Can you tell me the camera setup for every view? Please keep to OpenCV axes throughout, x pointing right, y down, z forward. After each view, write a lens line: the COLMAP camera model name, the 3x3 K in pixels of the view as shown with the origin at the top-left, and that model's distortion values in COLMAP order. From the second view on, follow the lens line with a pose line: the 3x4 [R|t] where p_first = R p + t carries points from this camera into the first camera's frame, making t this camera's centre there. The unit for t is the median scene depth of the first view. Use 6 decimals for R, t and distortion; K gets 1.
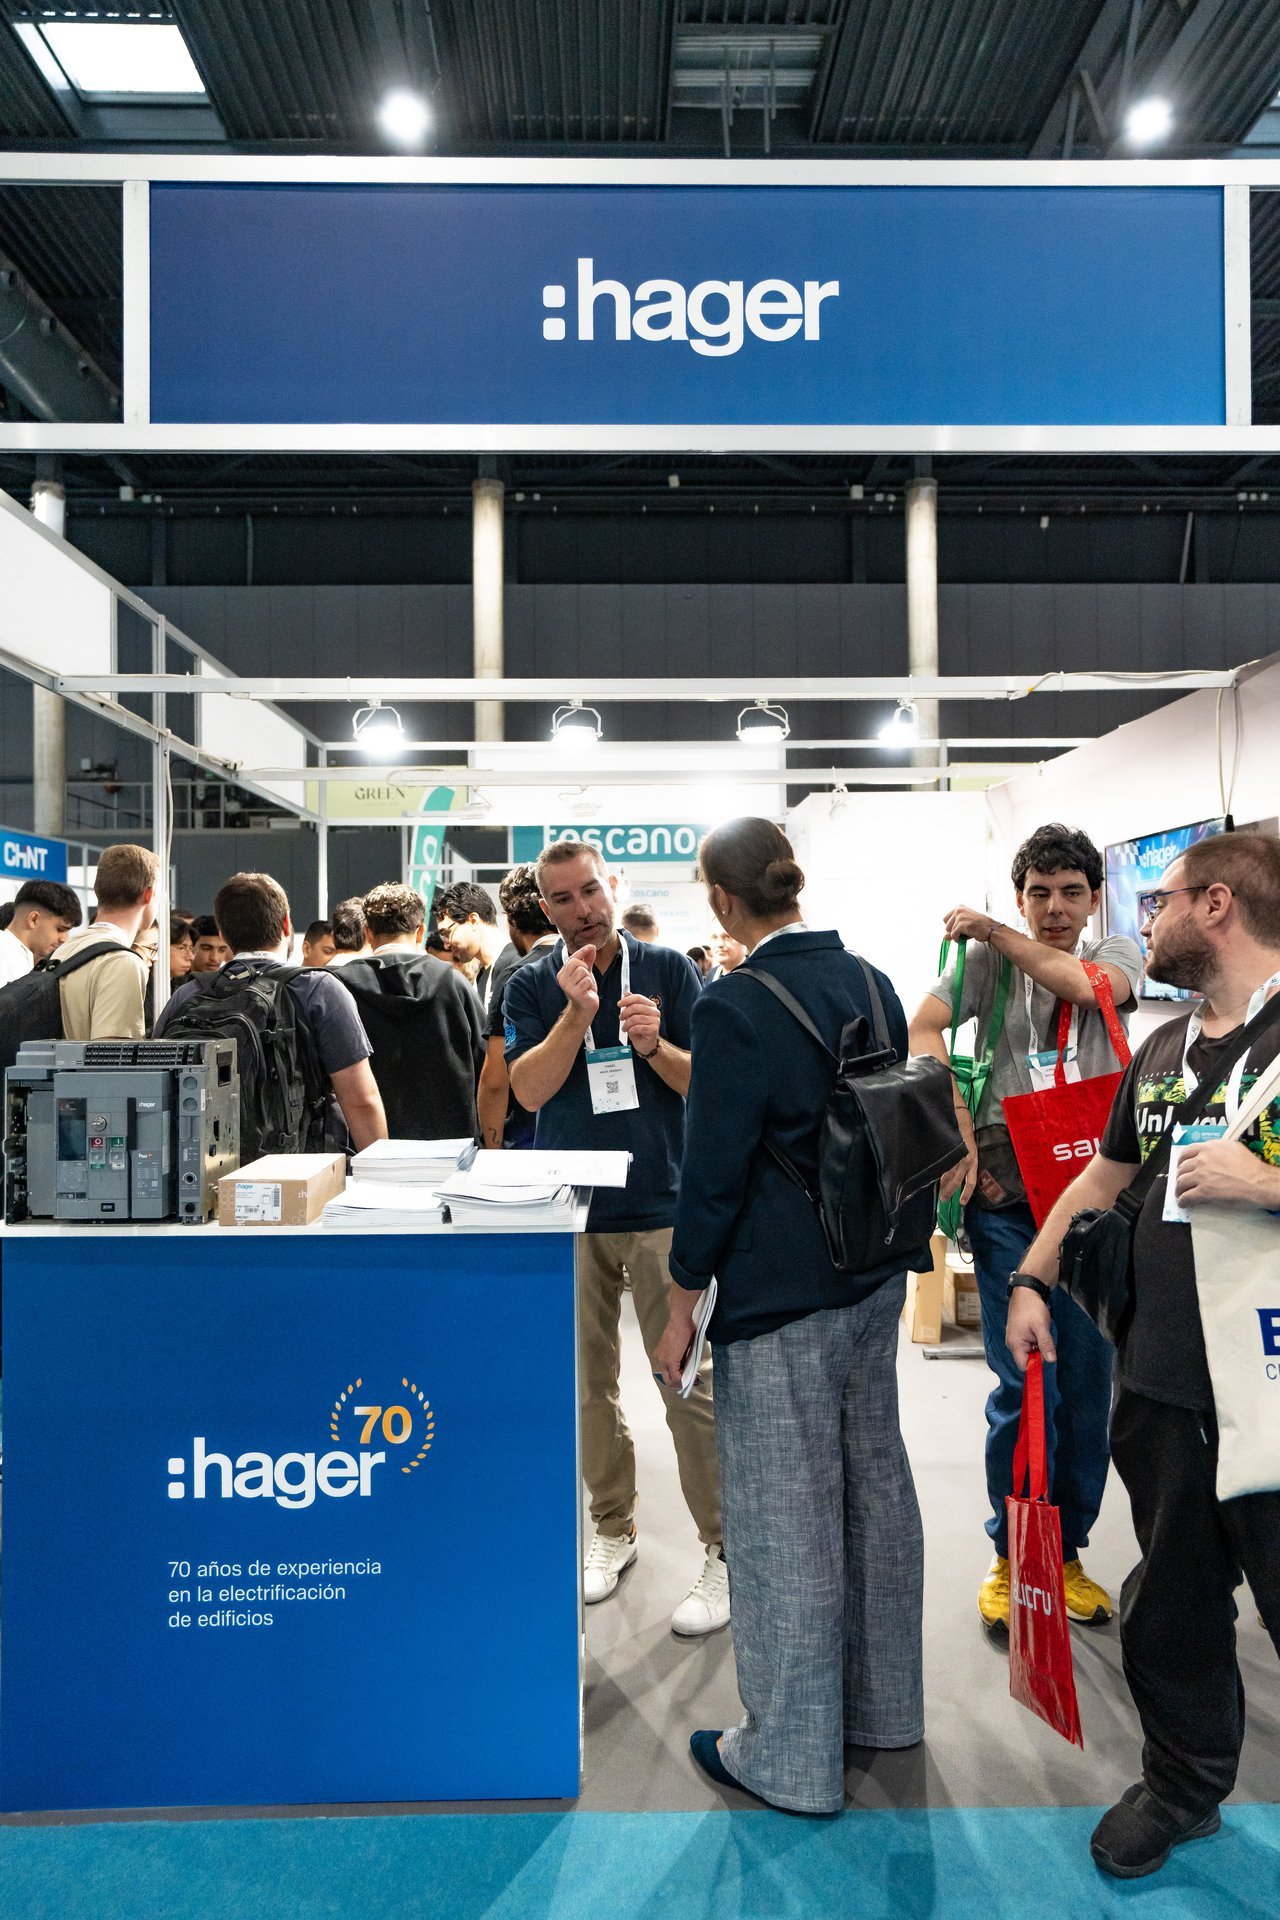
lens RADIAL K [[1320.6, 0, 641.9], [0, 1320.6, 951.6], [0, 0, 1]] dist [0.006791, -0.015491]
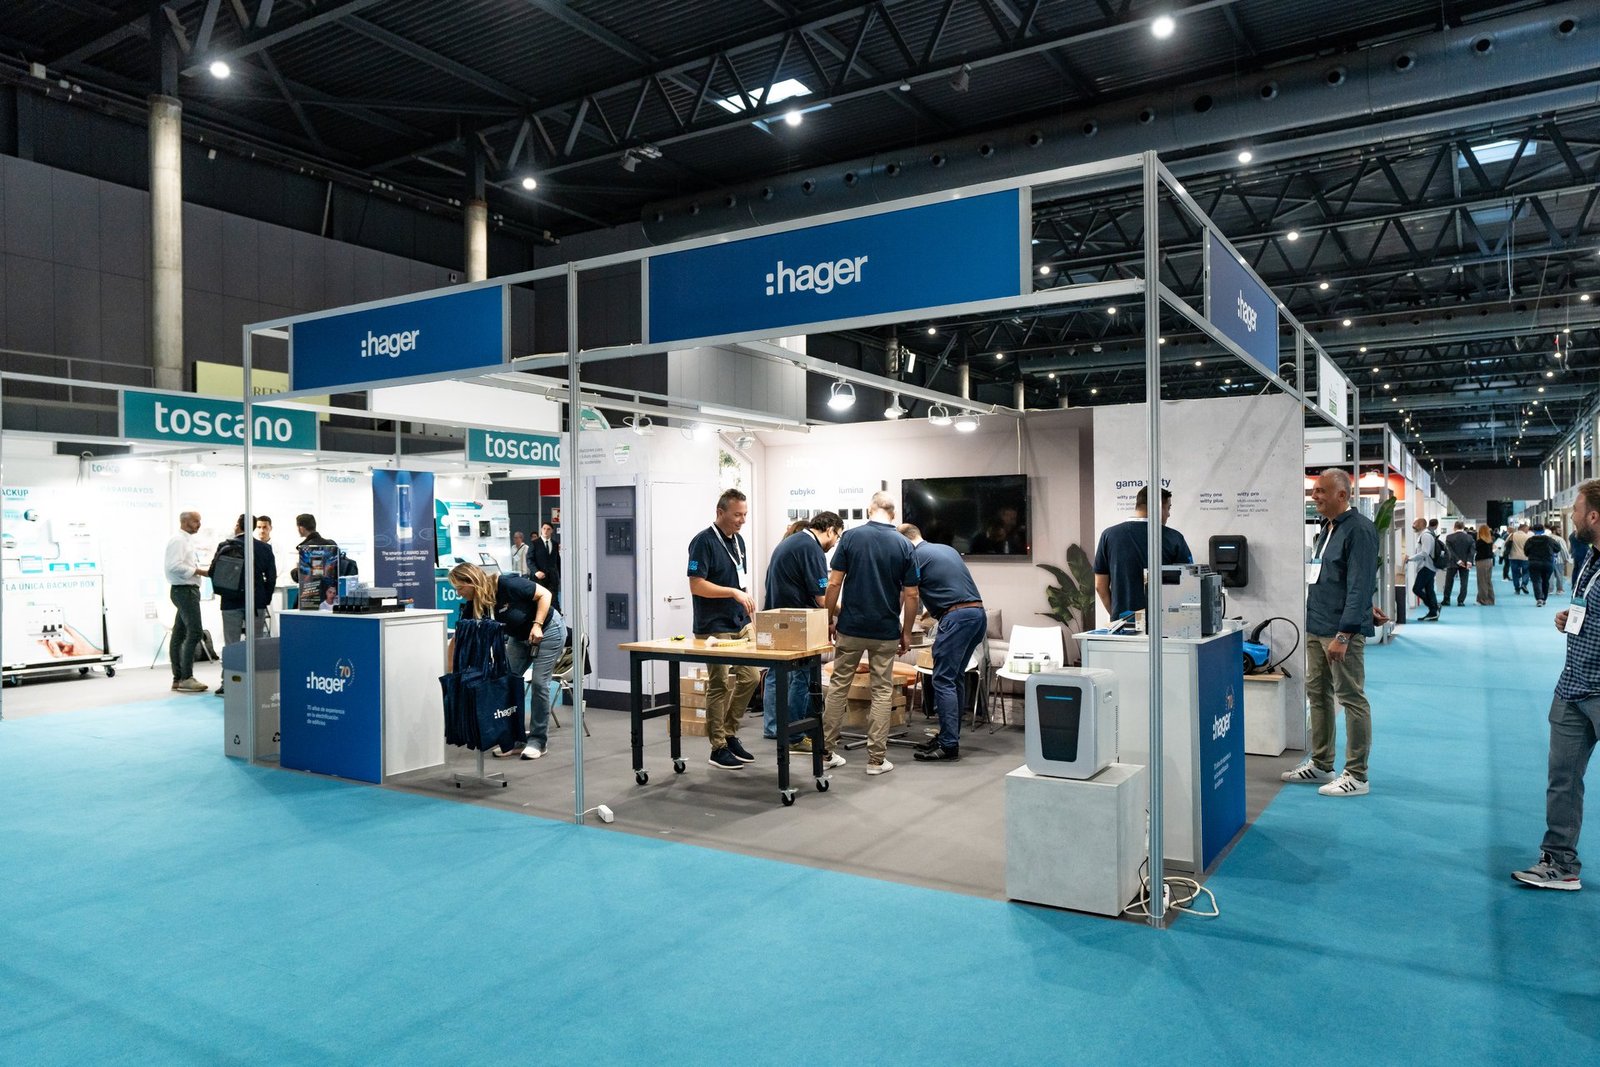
lens RADIAL K [[1078.5, 0, 808.7], [0, 1078.5, 530.7], [0, 0, 1]] dist [0.024817, 0.006197]
pose [[0.544581, 0.006088, 0.838686, -0.510411], [-0.009124, 0.999957, -0.001335, 0.000703], [-0.838659, -0.006925, 0.544613, 0.103182]]
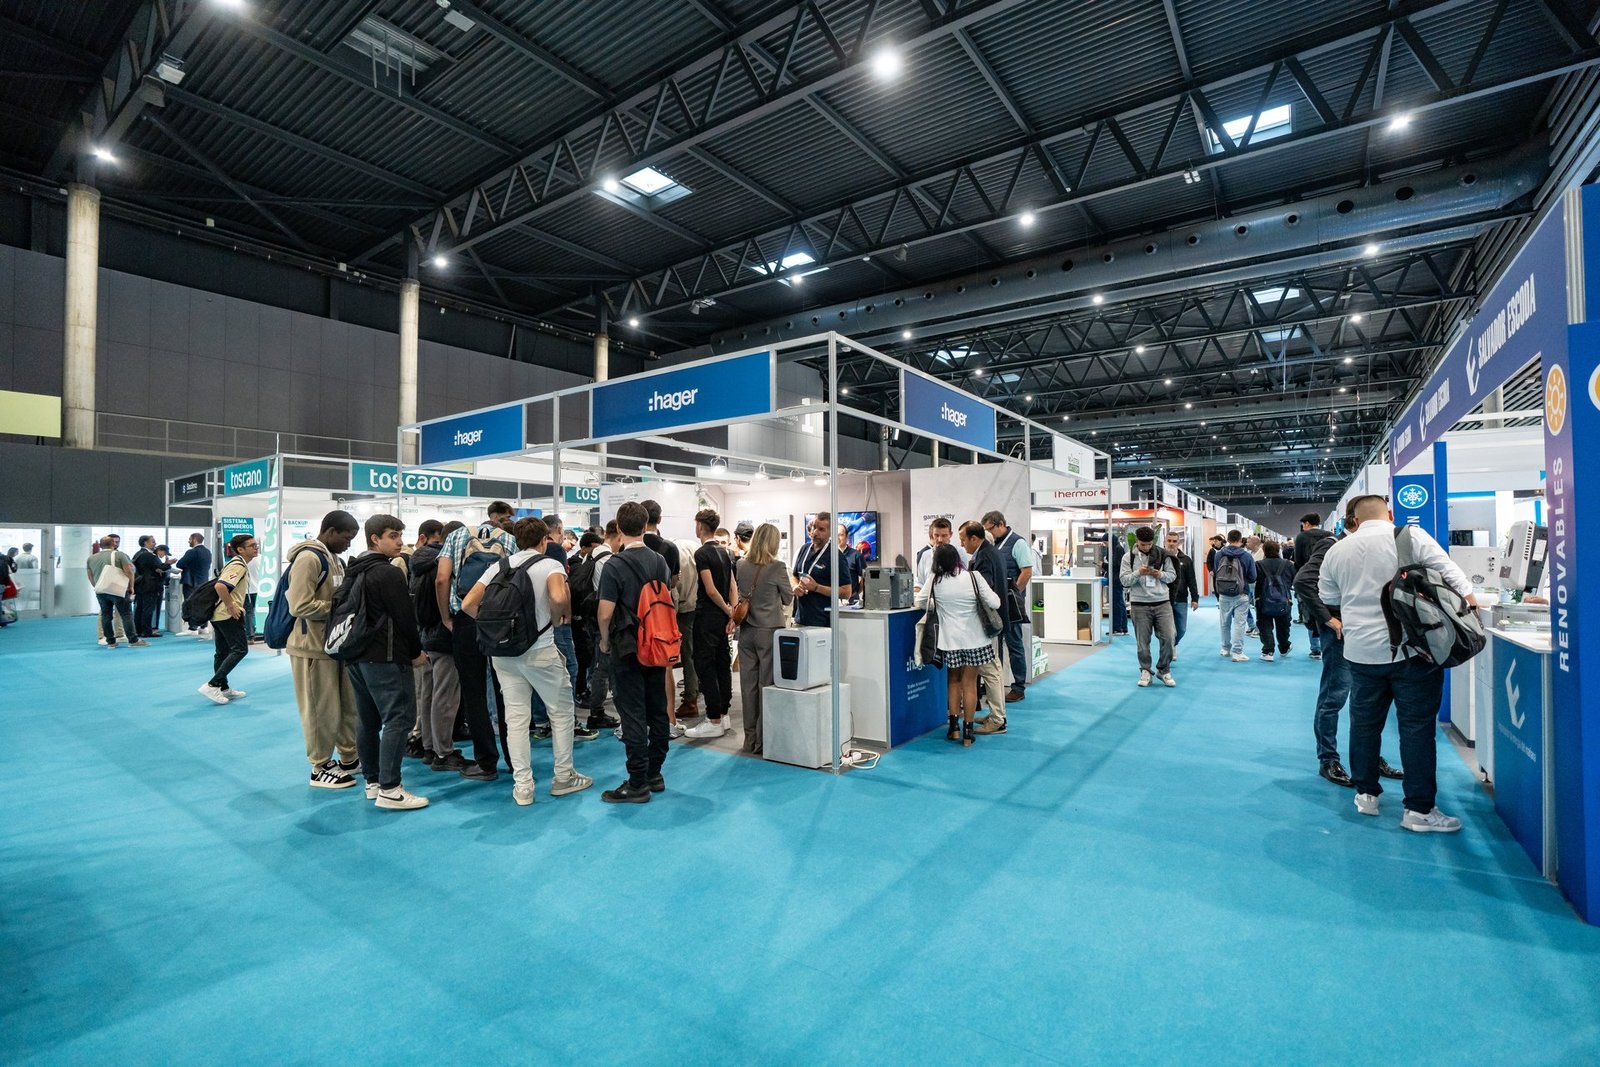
lens RADIAL K [[730.8, 0, 806.2], [0, 730.8, 532.6], [0, 0, 1]] dist [-0.029210, 0.002308]
pose [[0.593034, 0.020713, 0.804911, -0.498698], [-0.010880, 0.999784, -0.017711, -0.001886], [-0.805104, 0.001745, 0.593131, -0.032491]]
